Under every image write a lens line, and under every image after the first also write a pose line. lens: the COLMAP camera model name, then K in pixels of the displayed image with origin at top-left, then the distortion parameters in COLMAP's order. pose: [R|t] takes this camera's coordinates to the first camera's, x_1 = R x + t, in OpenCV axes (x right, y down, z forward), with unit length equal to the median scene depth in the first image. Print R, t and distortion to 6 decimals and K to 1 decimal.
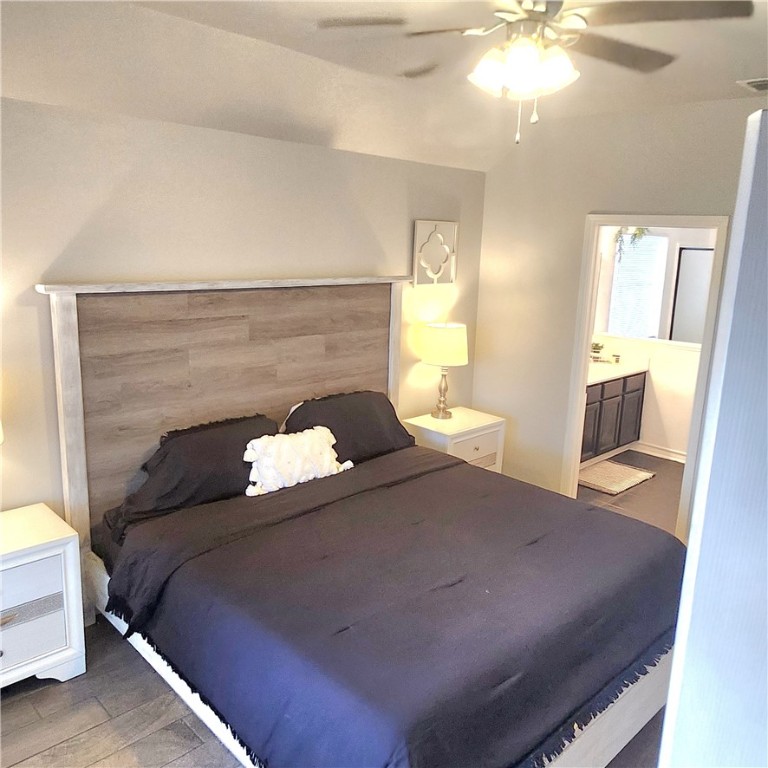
lens RADIAL K [[664.9, 0, 384.6], [0, 664.9, 382.3], [0, 0, 1]] dist [-0.004191, -0.001201]
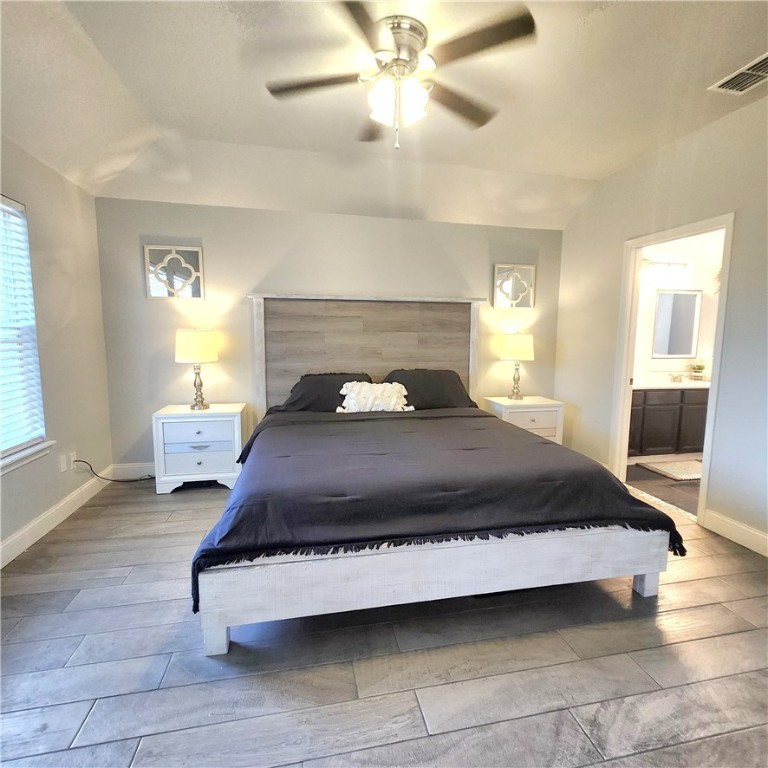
lens RADIAL K [[400.7, 0, 383.5], [0, 400.7, 383.4], [0, 0, 1]] dist [0.001746, -0.005500]
pose [[0.842997, 0.035308, -0.536758, 0.395627], [-0.091810, 0.992646, -0.078895, 0.145478], [0.530025, 0.115788, 0.840039, 0.156061]]
